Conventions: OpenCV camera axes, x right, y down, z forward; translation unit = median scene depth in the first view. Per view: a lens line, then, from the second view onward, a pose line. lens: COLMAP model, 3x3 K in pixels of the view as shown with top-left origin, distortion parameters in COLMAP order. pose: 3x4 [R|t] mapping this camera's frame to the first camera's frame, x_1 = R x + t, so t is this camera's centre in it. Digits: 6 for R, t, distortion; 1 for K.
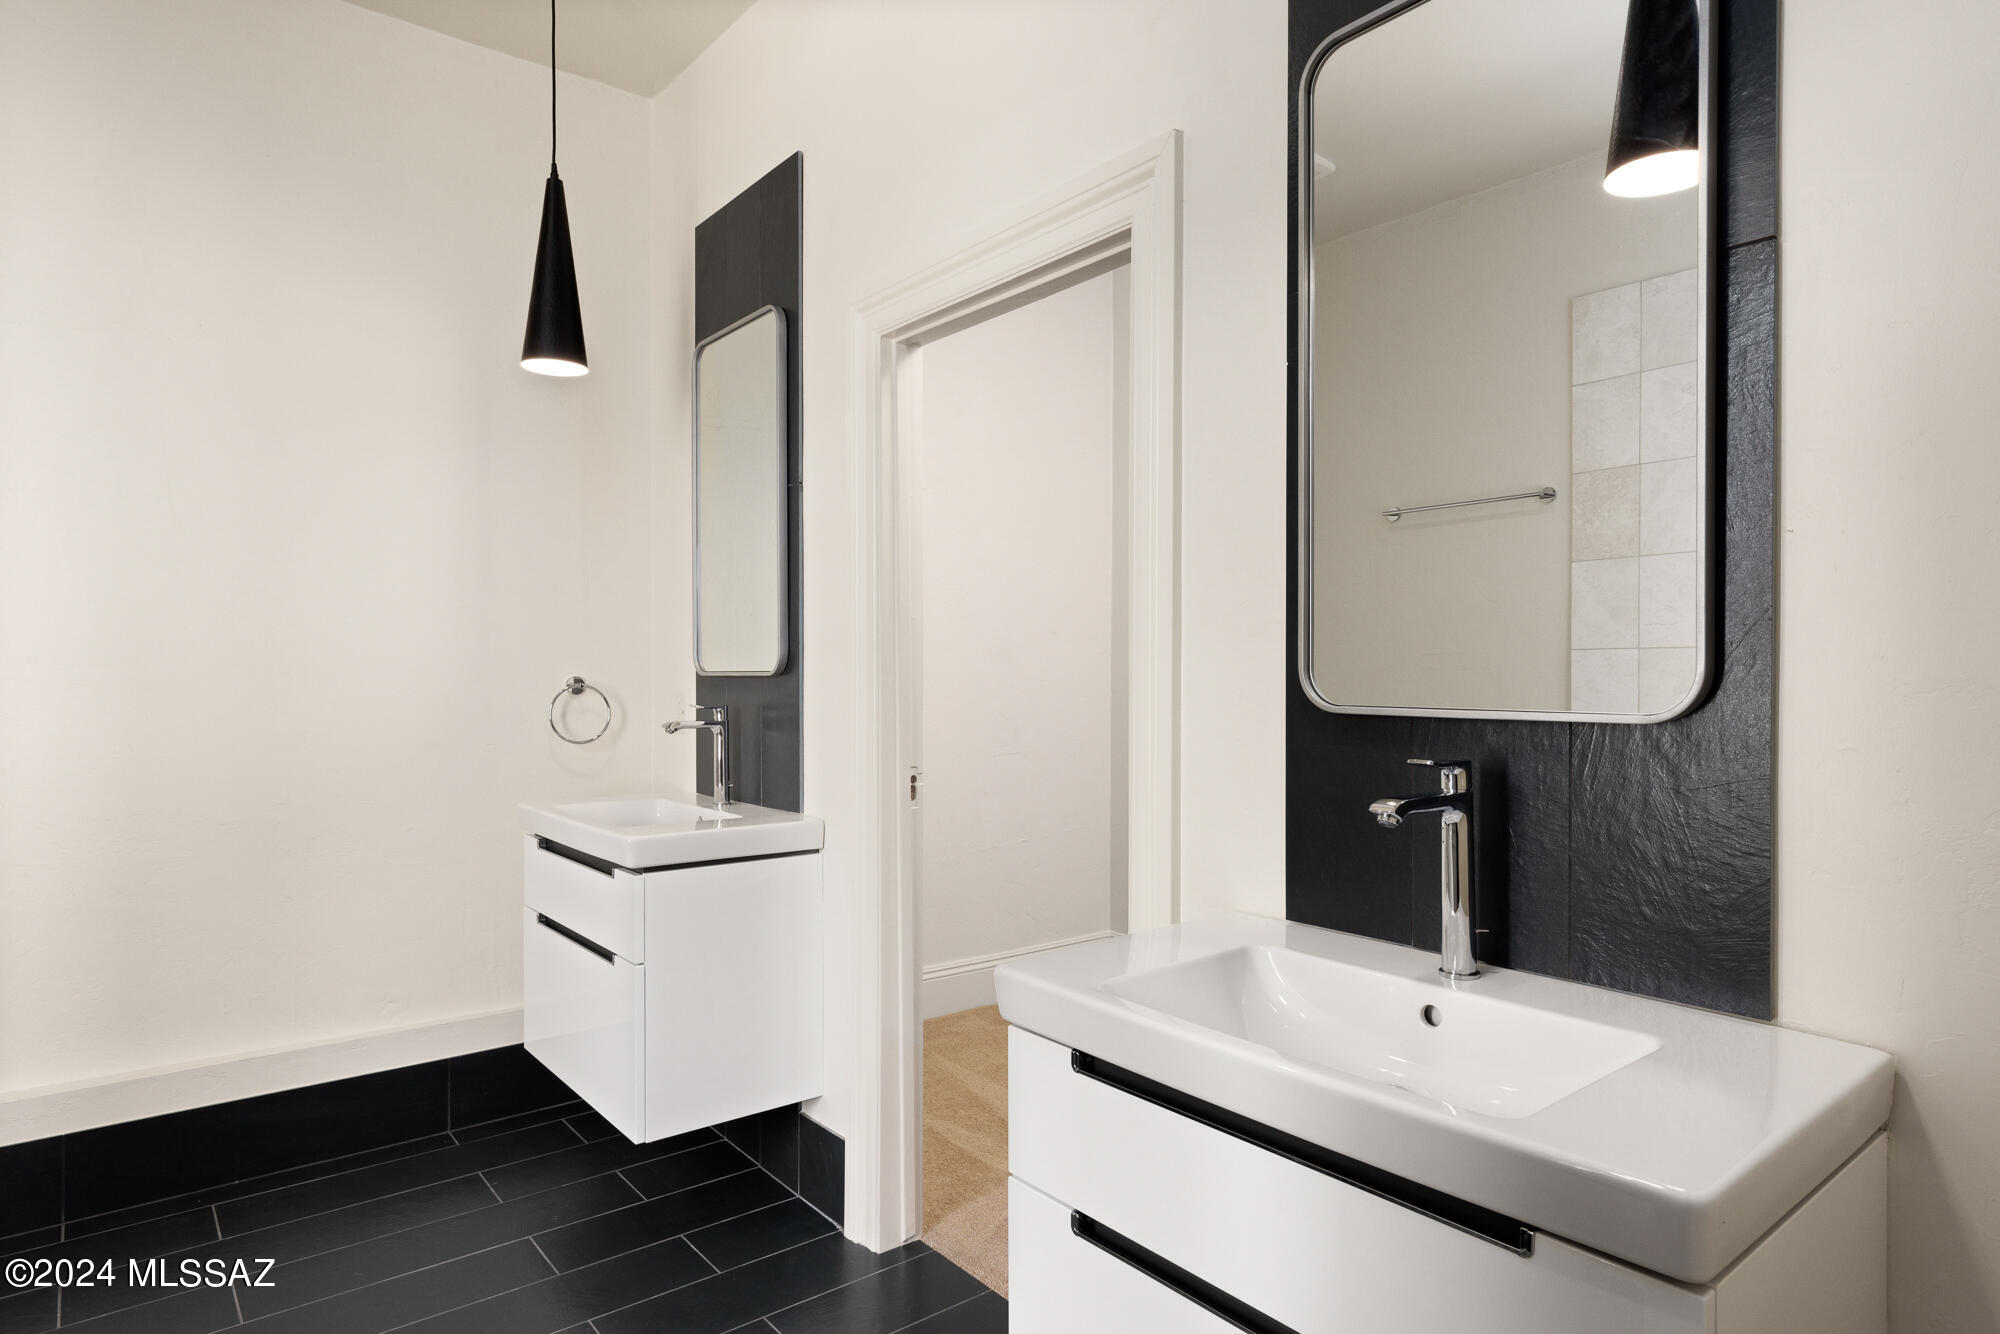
lens RADIAL K [[1116.9, 0, 1000.0], [0, 1116.9, 667.0], [0, 0, 1]] dist [-0.001817, -0.000155]
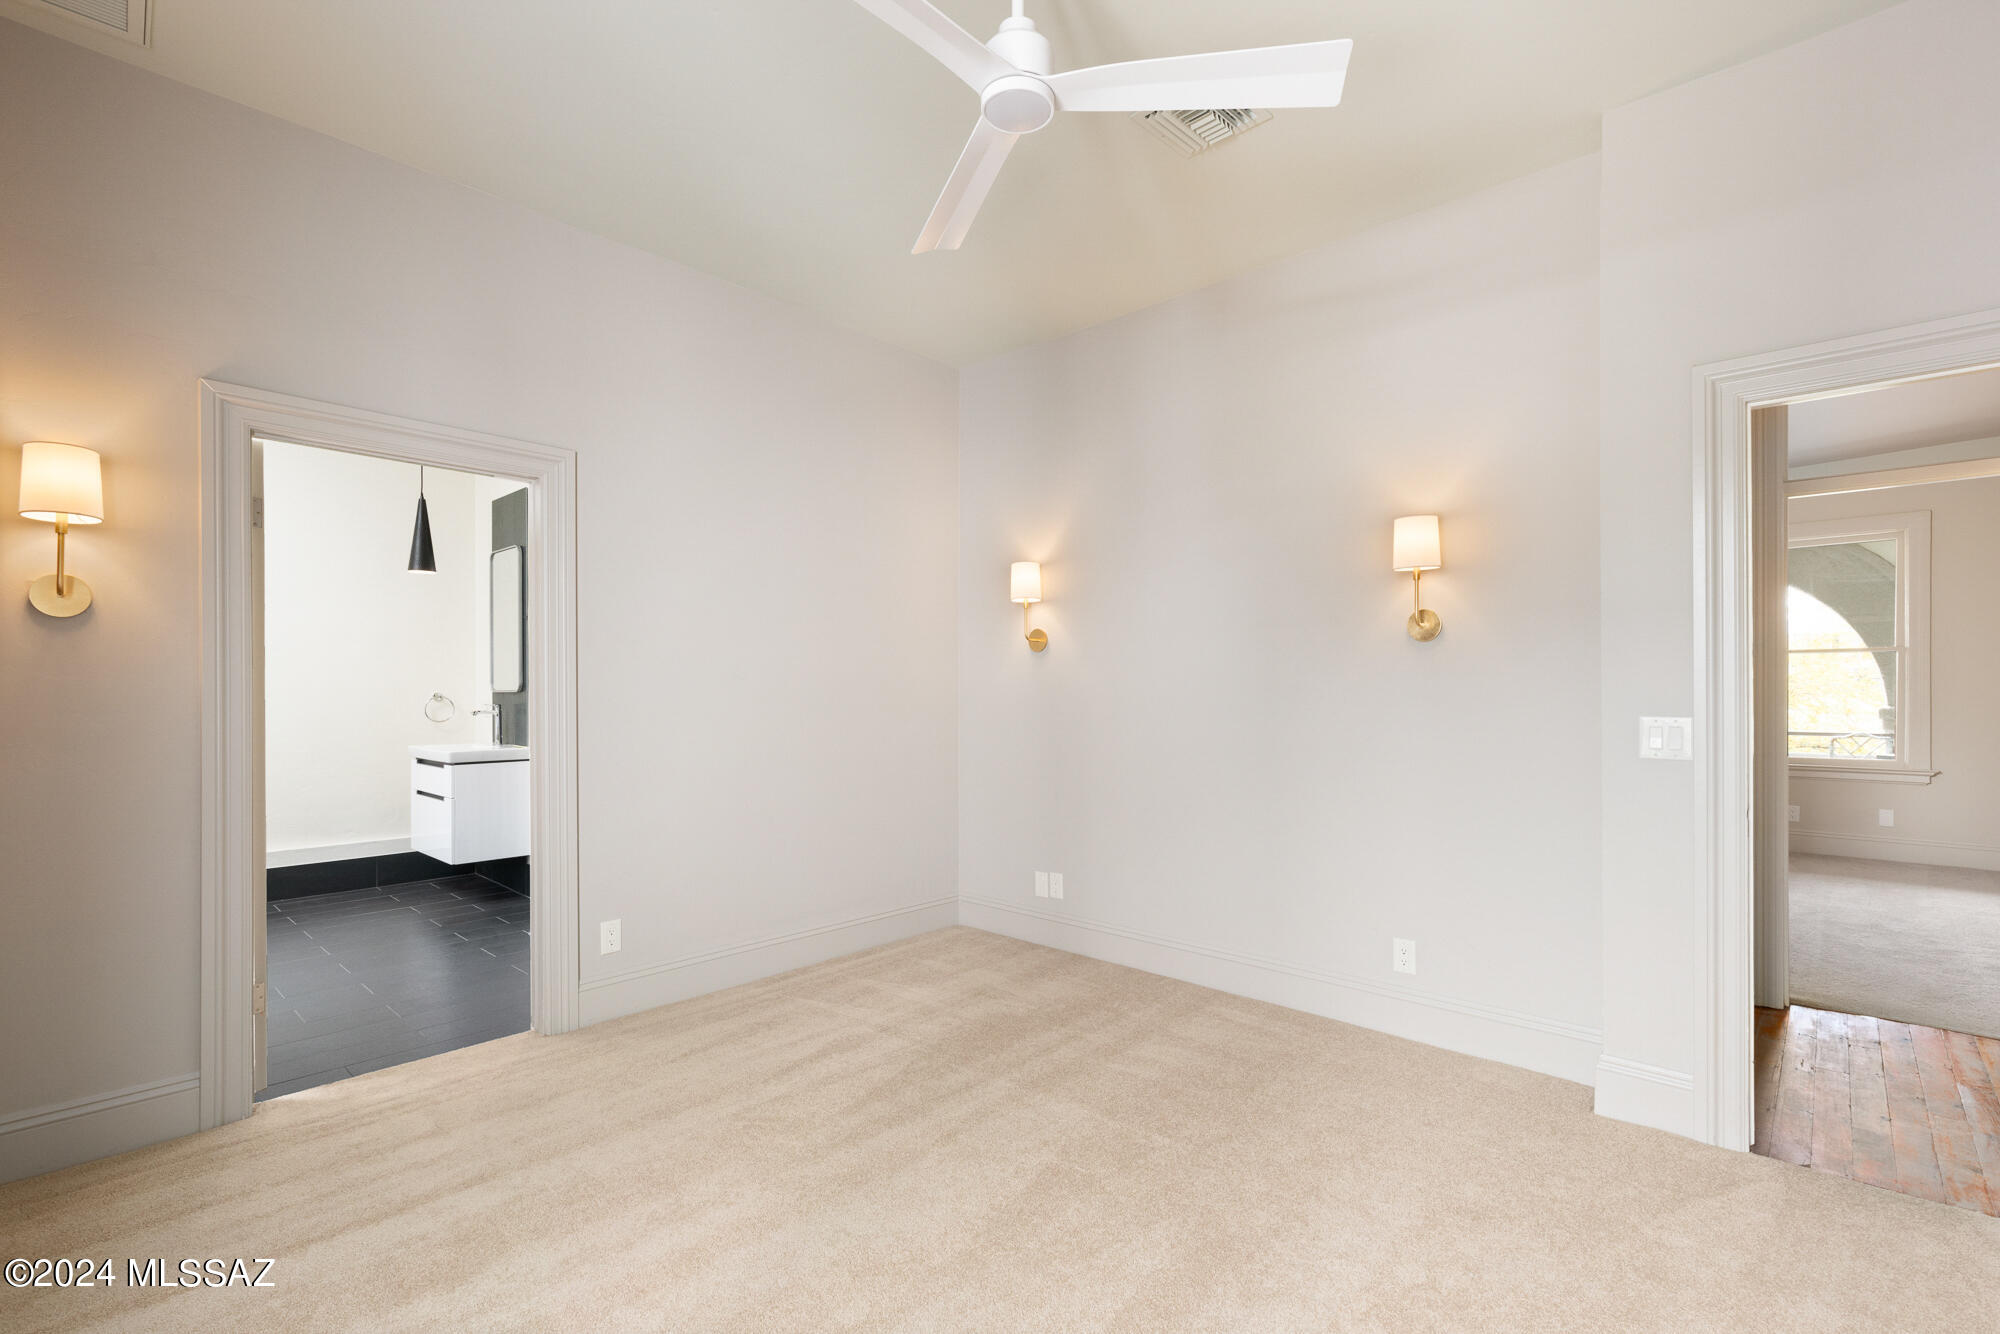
lens RADIAL K [[973.2, 0, 1000.0], [0, 973.2, 667.0], [0, 0, 1]] dist [0.000079, -0.000028]
pose [[0.993608, -0.007361, 0.112648, 0.632955], [0.008854, 0.999879, -0.012756, -0.012433], [-0.112540, 0.013672, 0.993553, -1.298387]]
